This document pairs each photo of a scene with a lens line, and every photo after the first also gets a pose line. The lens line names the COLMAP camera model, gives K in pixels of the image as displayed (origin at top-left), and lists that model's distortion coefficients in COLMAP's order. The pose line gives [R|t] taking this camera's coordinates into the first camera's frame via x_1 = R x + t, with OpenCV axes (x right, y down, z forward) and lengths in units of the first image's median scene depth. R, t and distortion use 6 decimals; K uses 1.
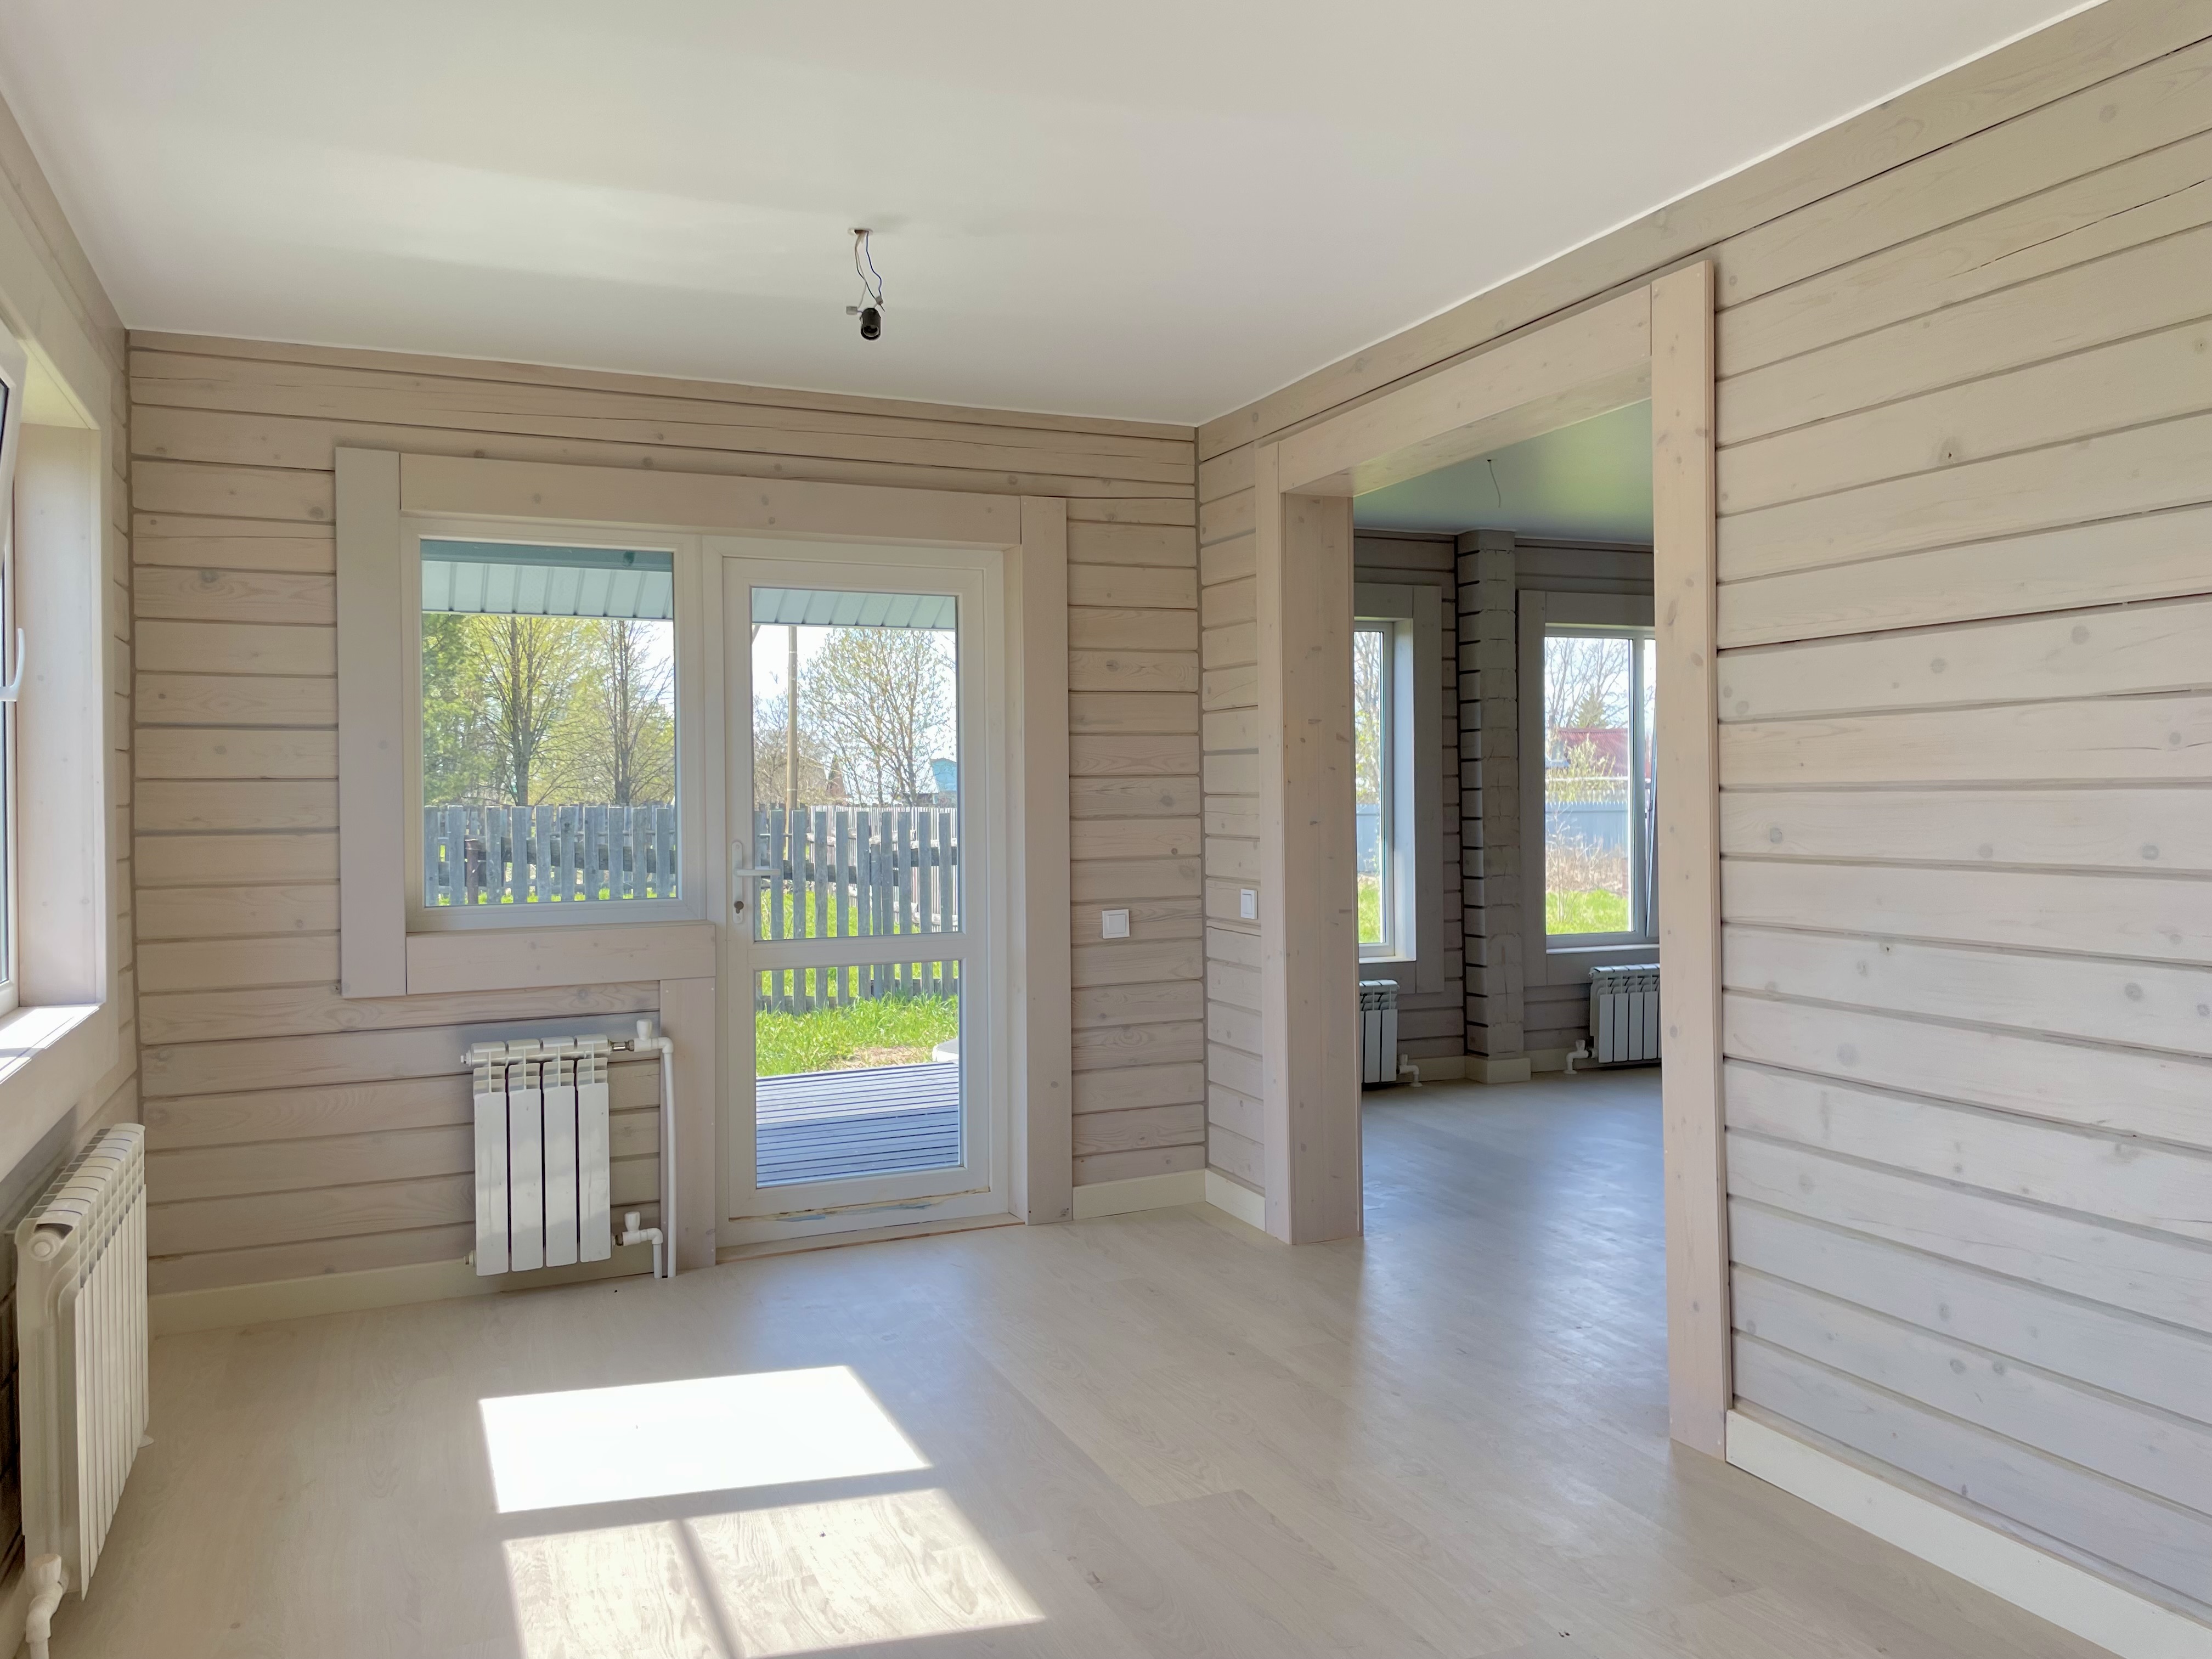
lens RADIAL K [[1672.1, 0, 1105.0], [0, 1672.1, 793.7], [0, 0, 1]] dist [0.120773, -0.153147]
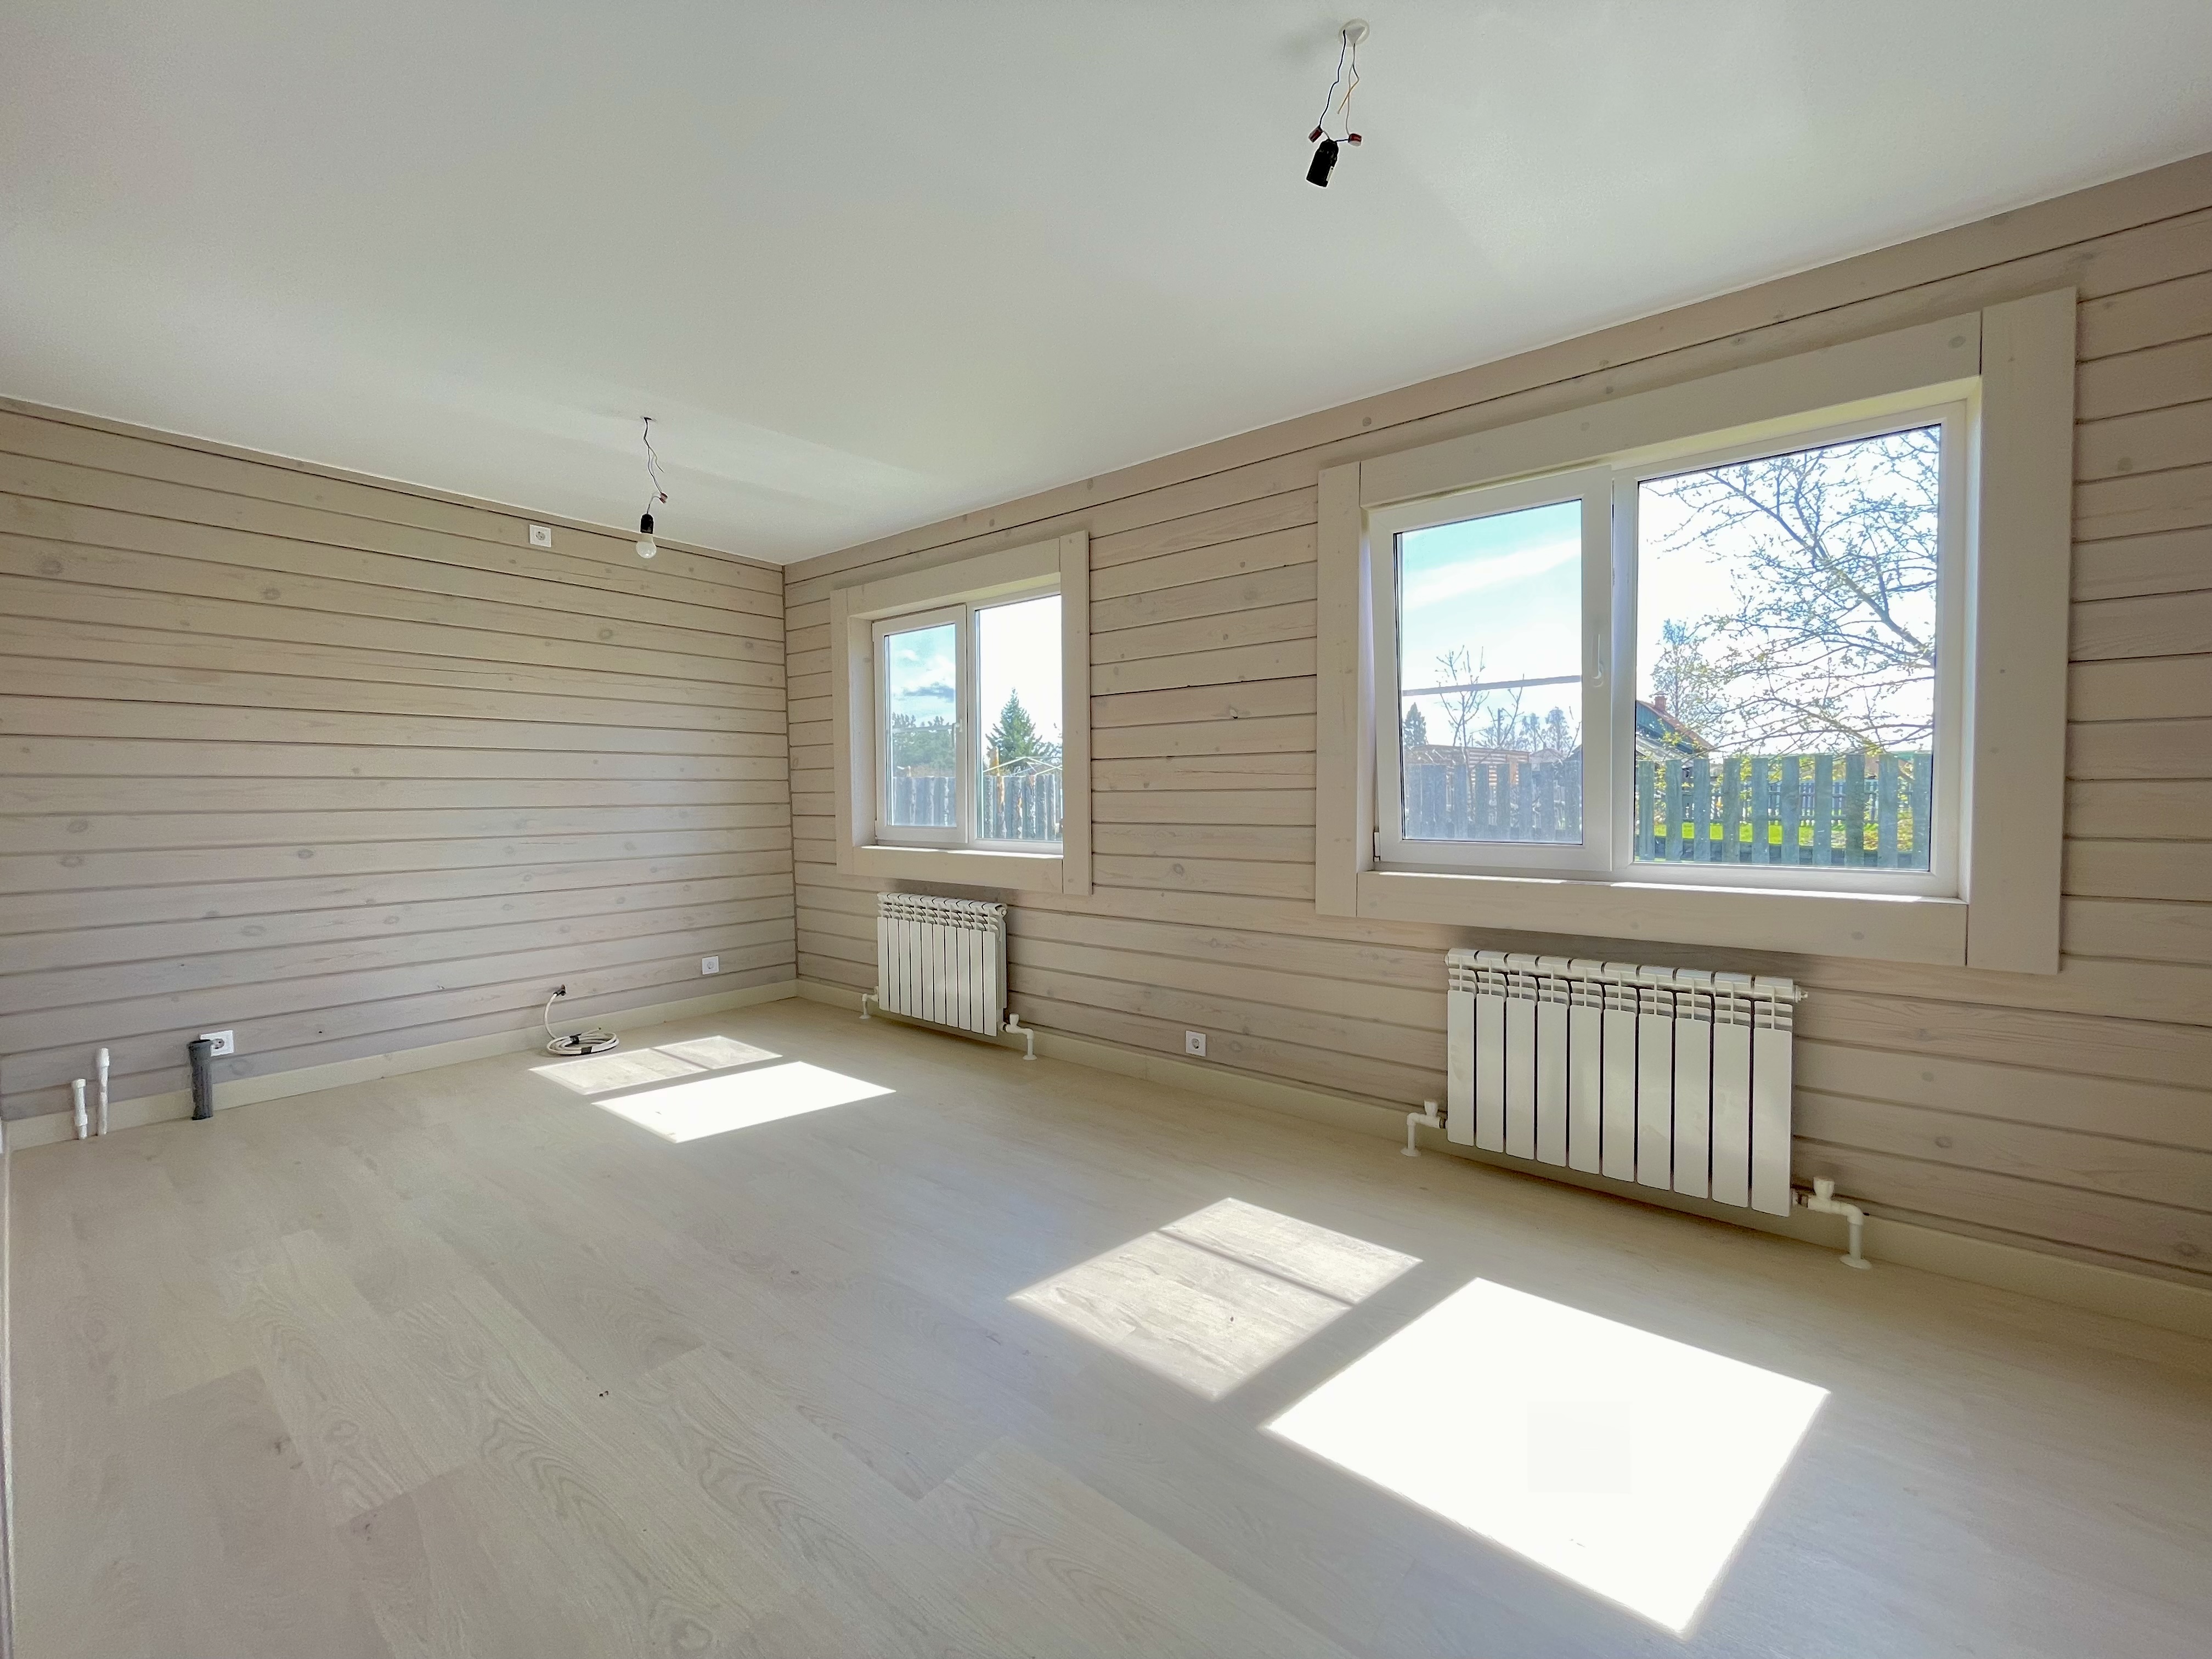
lens RADIAL K [[886.4, 0, 1106.0], [0, 886.4, 829.5], [0, 0, 1]] dist [-0.000995, -0.000103]
pose [[-0.880885, 0.027941, -0.472505, 0.136672], [0.011543, 0.999227, 0.037570, 0.037137], [0.473190, 0.027641, -0.880527, 0.994087]]
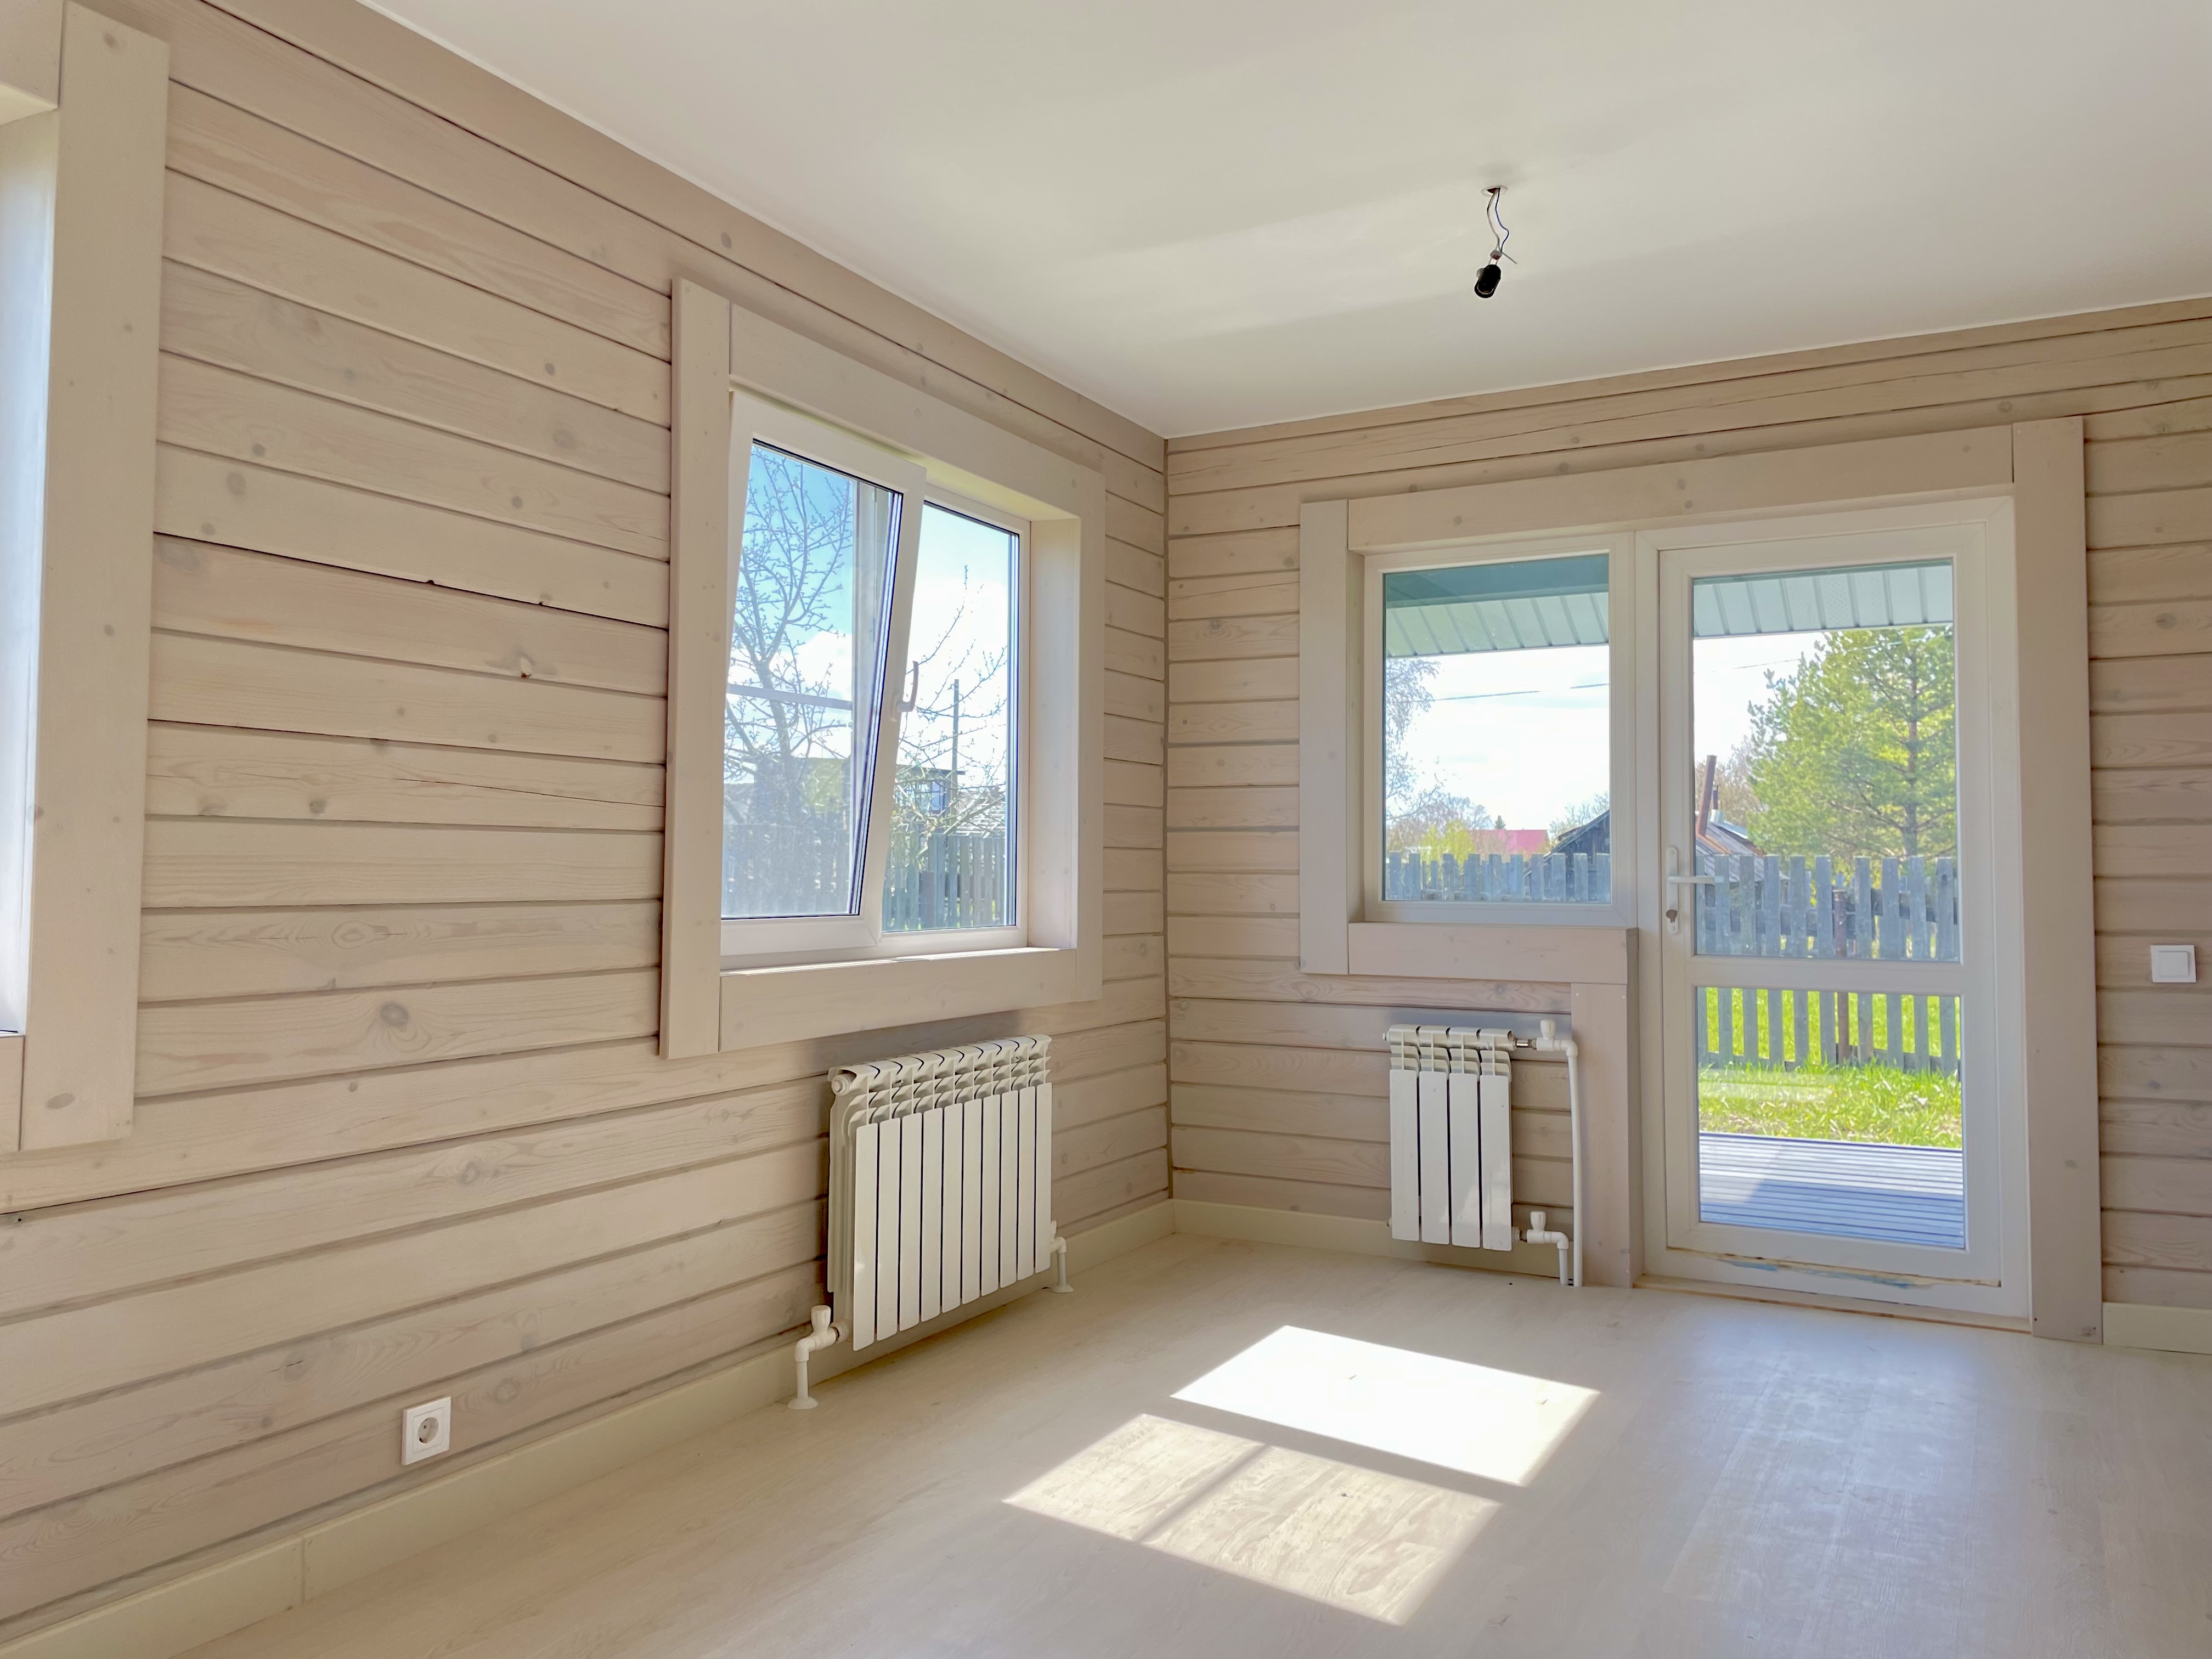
lens RADIAL K [[1672.1, 0, 1105.0], [0, 1672.1, 793.7], [0, 0, 1]] dist [0.120773, -0.153147]
pose [[0.626496, -0.023979, -0.779056, 0.350784], [-0.011540, 0.999132, -0.040033, 0.043431], [0.779339, 0.034071, 0.625675, 0.166283]]
